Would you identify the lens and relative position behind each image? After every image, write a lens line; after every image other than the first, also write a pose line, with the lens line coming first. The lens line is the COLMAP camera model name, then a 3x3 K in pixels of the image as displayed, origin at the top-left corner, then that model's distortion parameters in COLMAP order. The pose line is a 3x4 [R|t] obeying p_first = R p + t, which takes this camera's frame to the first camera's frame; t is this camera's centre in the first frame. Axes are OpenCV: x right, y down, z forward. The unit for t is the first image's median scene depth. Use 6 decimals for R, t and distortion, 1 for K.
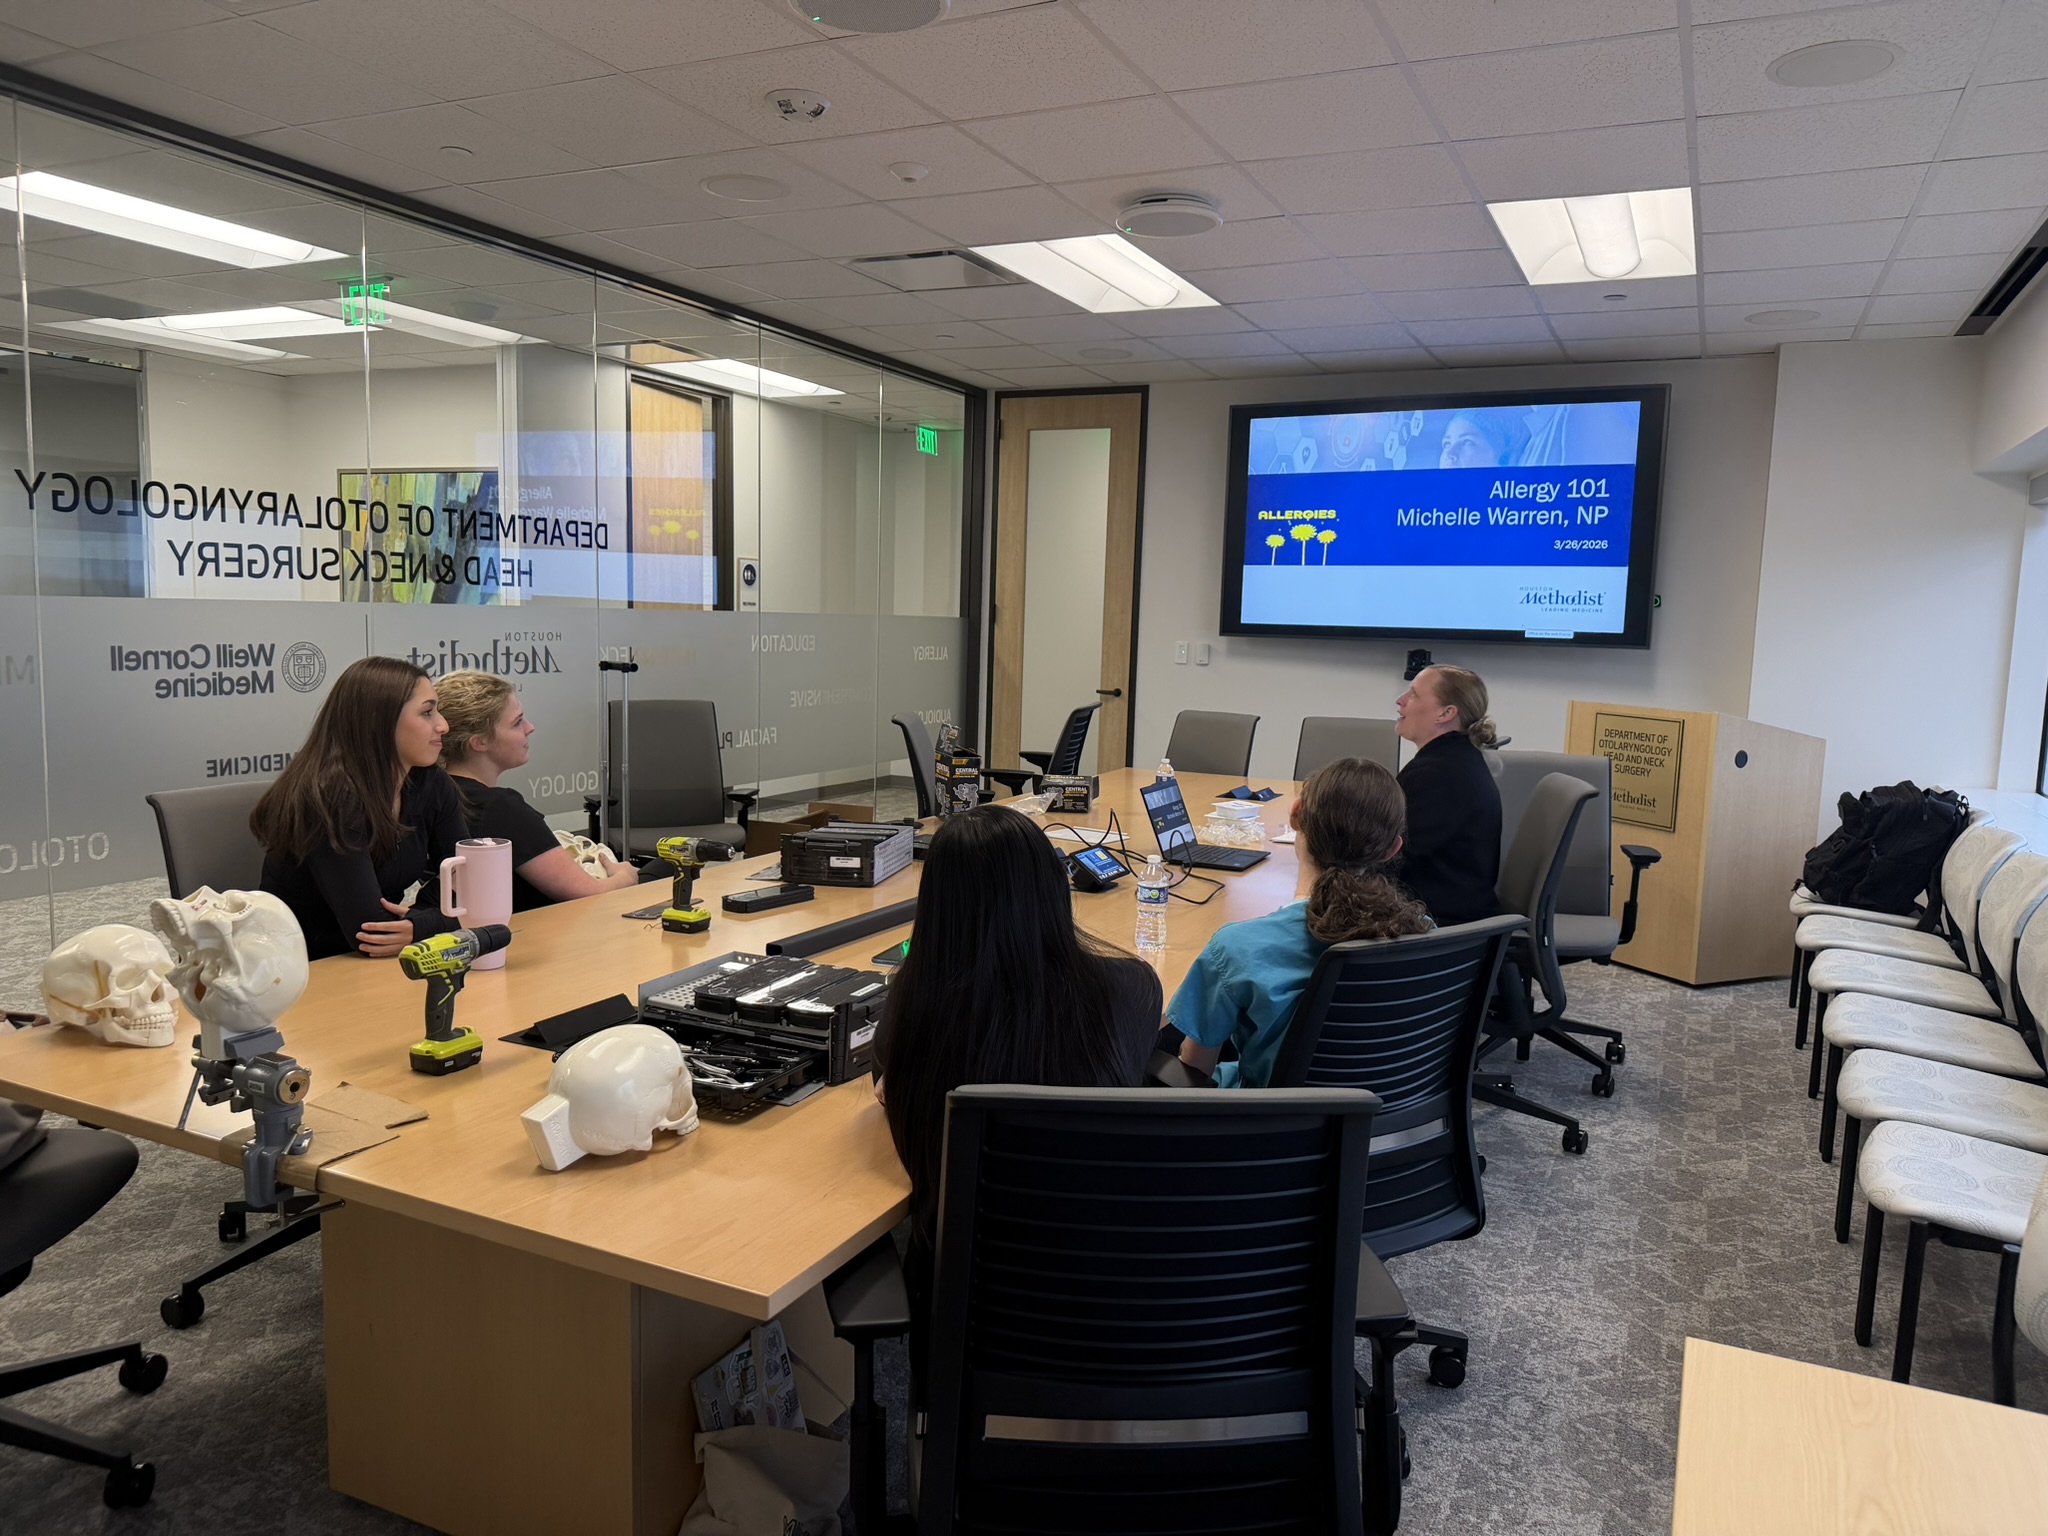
lens RADIAL K [[1439.6, 0, 1025.0], [0, 1439.6, 773.8], [0, 0, 1]] dist [0.043925, -0.058080]
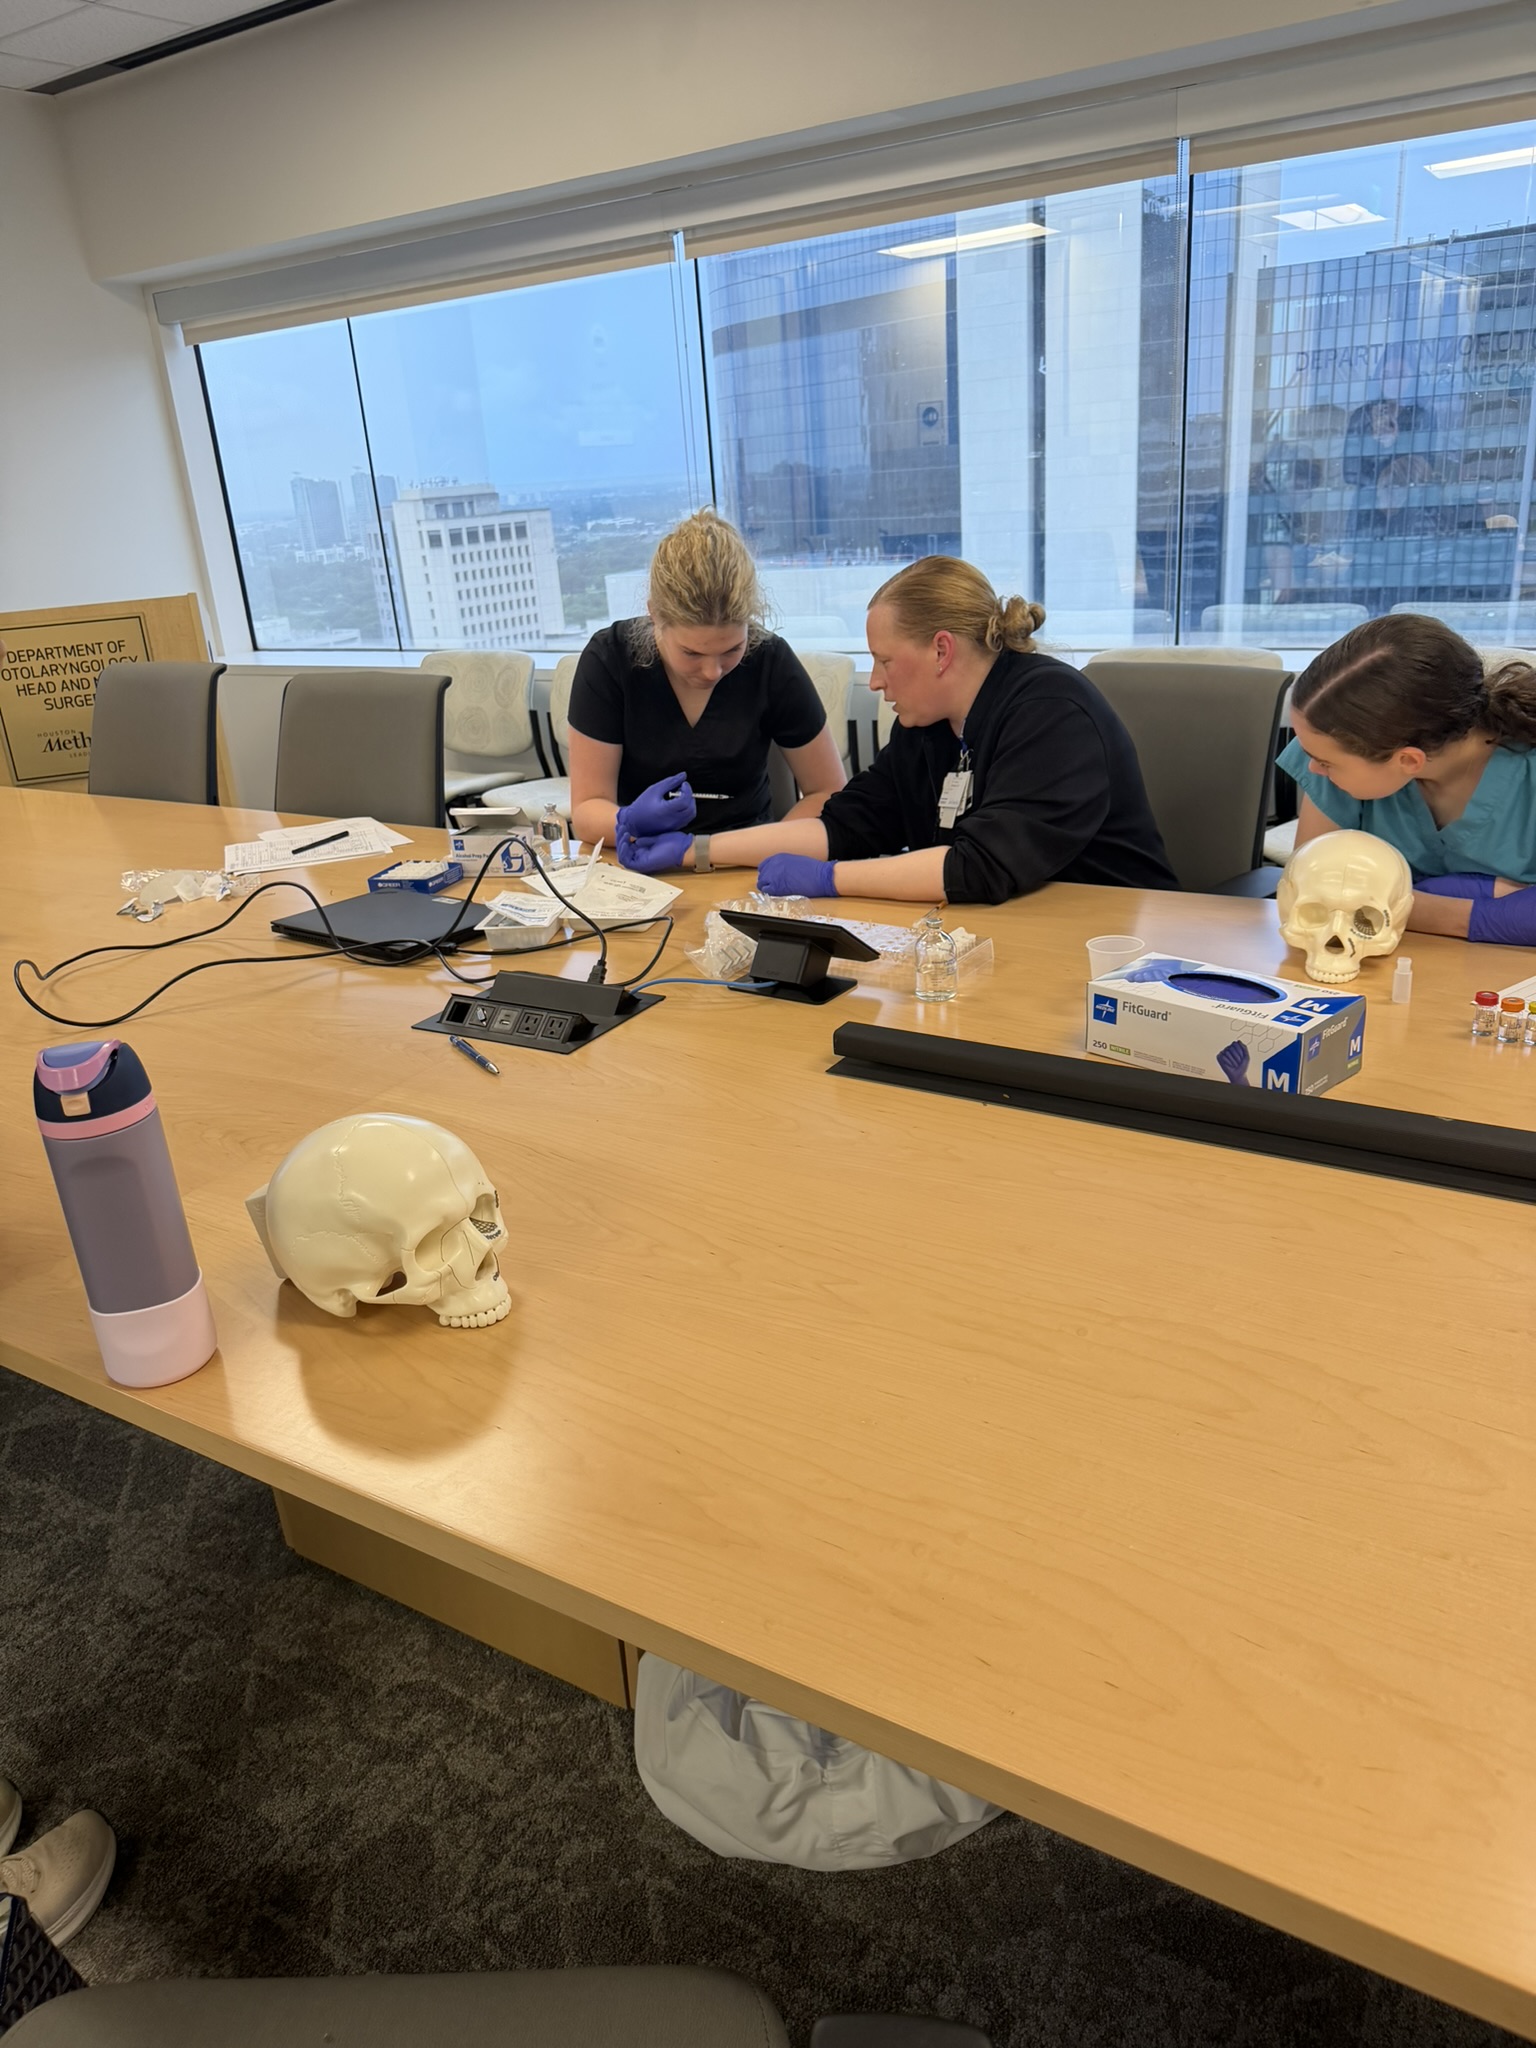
lens RADIAL K [[1439.6, 0, 835.0], [0, 1439.6, 1048.9], [0, 0, 1]] dist [0.043925, -0.058080]
pose [[0.088059, -0.406955, 0.909193, -0.319099], [0.187549, 0.903189, 0.386103, -0.063372], [-0.978300, 0.136519, 0.155859, 0.641365]]
